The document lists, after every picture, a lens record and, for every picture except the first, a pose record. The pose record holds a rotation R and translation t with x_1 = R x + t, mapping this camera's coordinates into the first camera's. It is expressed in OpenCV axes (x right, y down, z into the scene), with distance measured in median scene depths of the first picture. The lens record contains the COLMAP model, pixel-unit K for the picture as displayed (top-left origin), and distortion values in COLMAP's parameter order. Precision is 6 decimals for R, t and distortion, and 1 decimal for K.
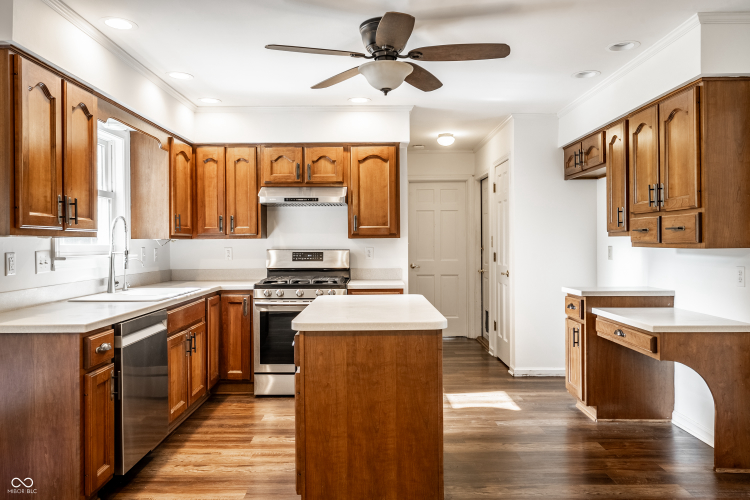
lens RADIAL K [[555.5, 0, 374.1], [0, 555.5, 242.2], [0, 0, 1]] dist [0.009555, 0.003336]
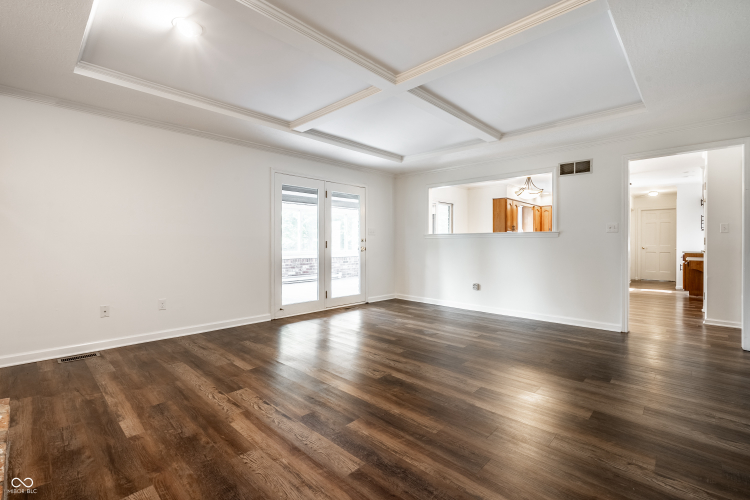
lens RADIAL K [[339.9, 0, 364.6], [0, 339.9, 245.7], [0, 0, 1]] dist [-0.000707, 0.000143]
pose [[0.705261, 0.014506, -0.708799, 0.404940], [-0.008161, 0.999891, 0.012343, 0.044304], [0.708901, -0.002921, 0.705302, -1.270768]]
